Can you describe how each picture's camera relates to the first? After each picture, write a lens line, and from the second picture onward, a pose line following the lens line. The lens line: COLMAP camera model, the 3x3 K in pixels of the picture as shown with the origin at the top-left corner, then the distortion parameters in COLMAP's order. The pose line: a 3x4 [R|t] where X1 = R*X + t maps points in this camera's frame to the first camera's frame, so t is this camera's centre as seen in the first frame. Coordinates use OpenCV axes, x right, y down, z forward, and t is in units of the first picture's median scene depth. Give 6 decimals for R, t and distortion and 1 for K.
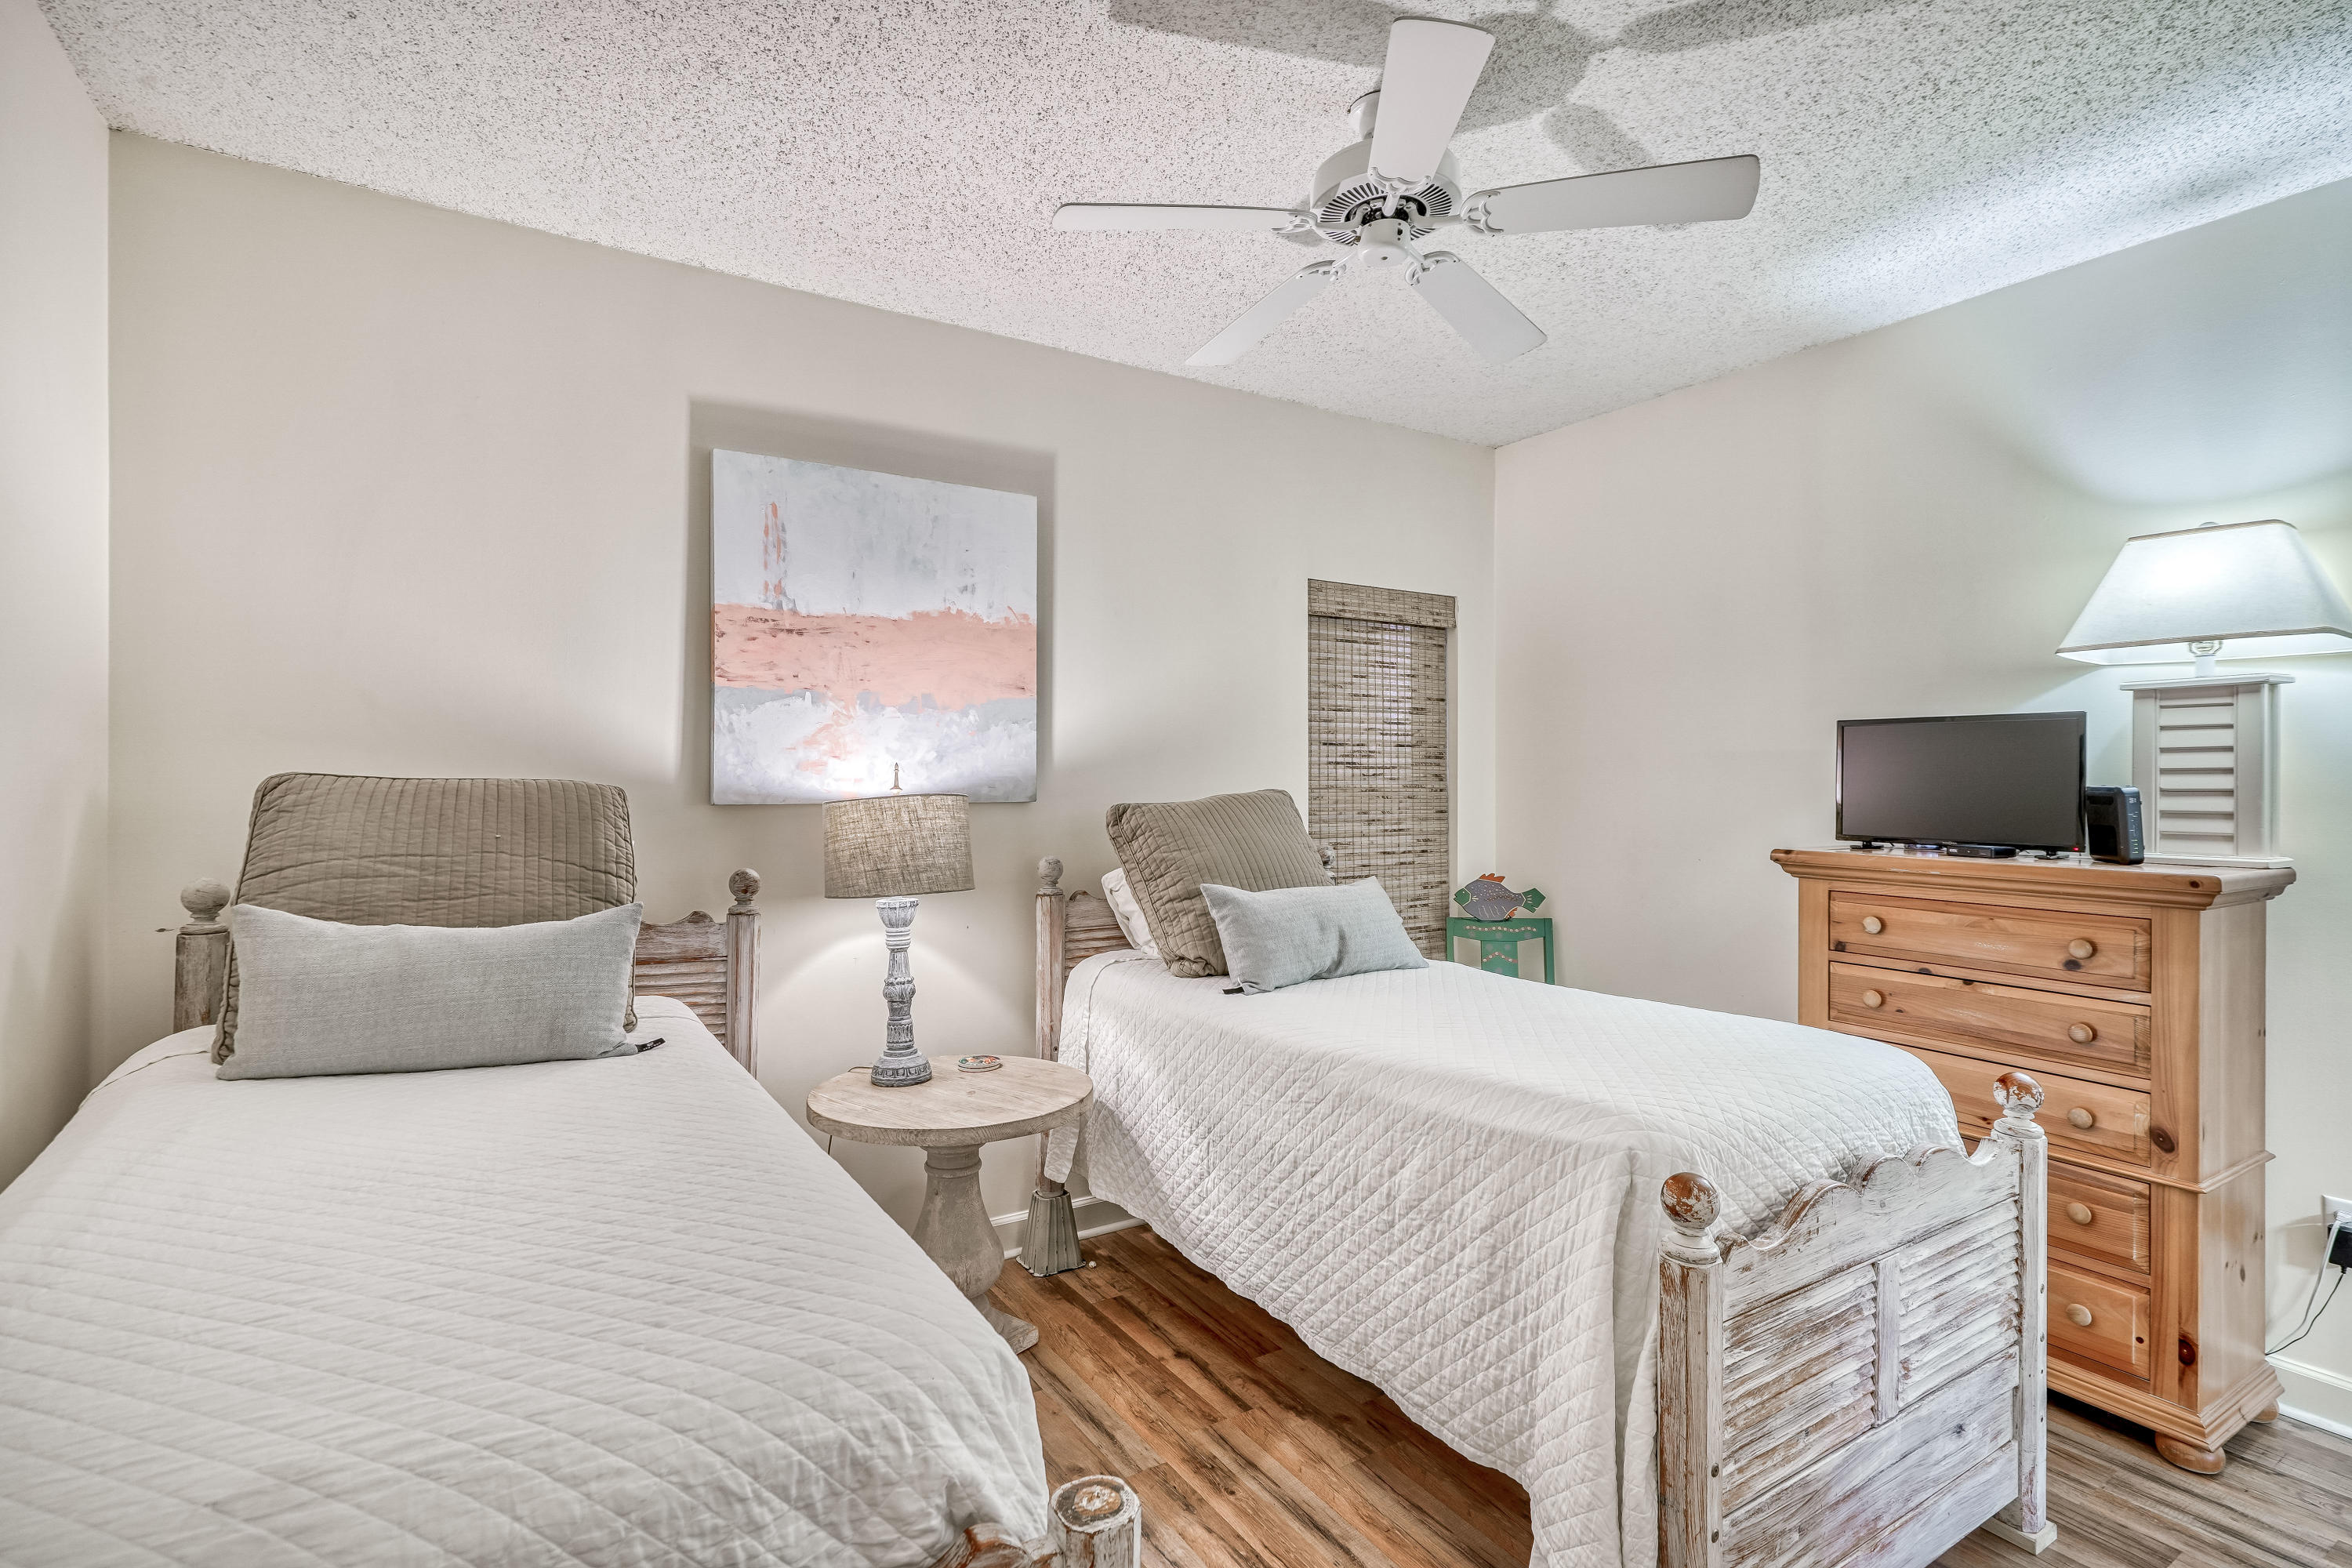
lens RADIAL K [[1075.8, 0, 1176.0], [0, 1075.8, 784.0], [0, 0, 1]] dist [-0.001744, 0.000677]
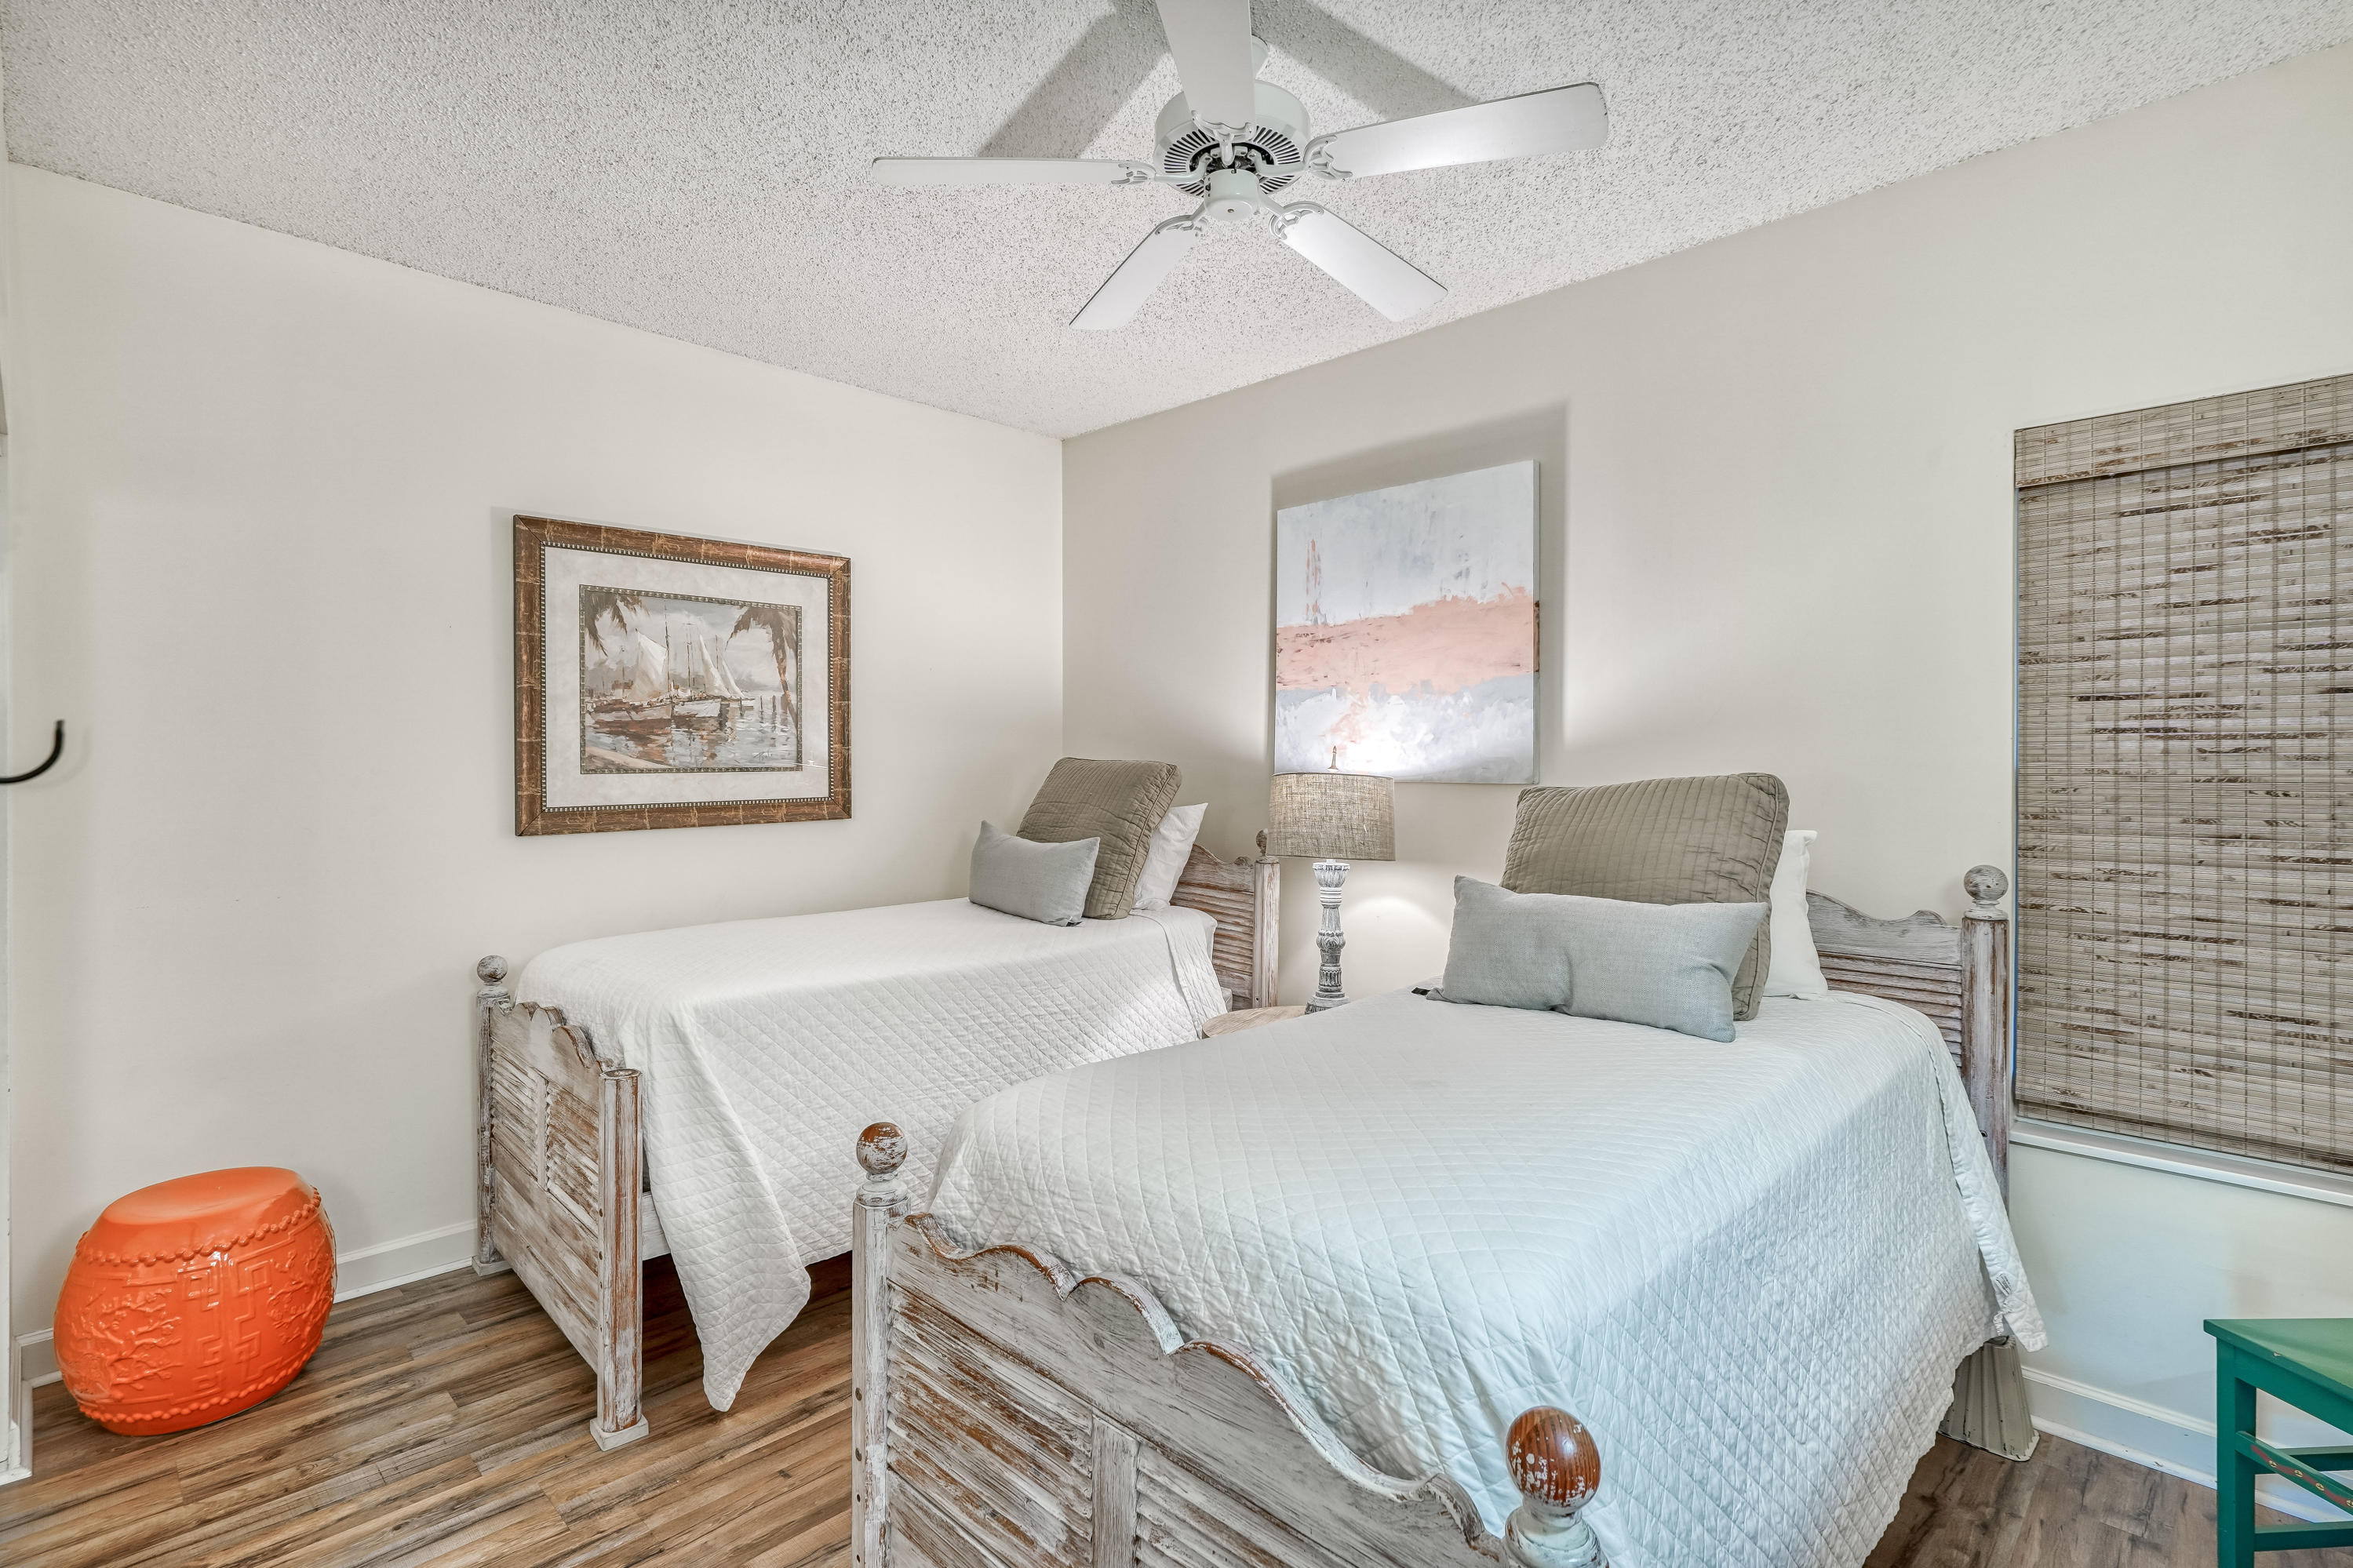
lens RADIAL K [[1121.4, 0, 1174.4], [0, 1121.4, 767.3], [0, 0, 1]] dist [-0.000180, -0.000015]
pose [[0.240449, 0.004671, -0.970650, 0.795789], [-0.003426, 0.999986, 0.003964, -0.000917], [0.970656, 0.002372, 0.240462, 0.491197]]
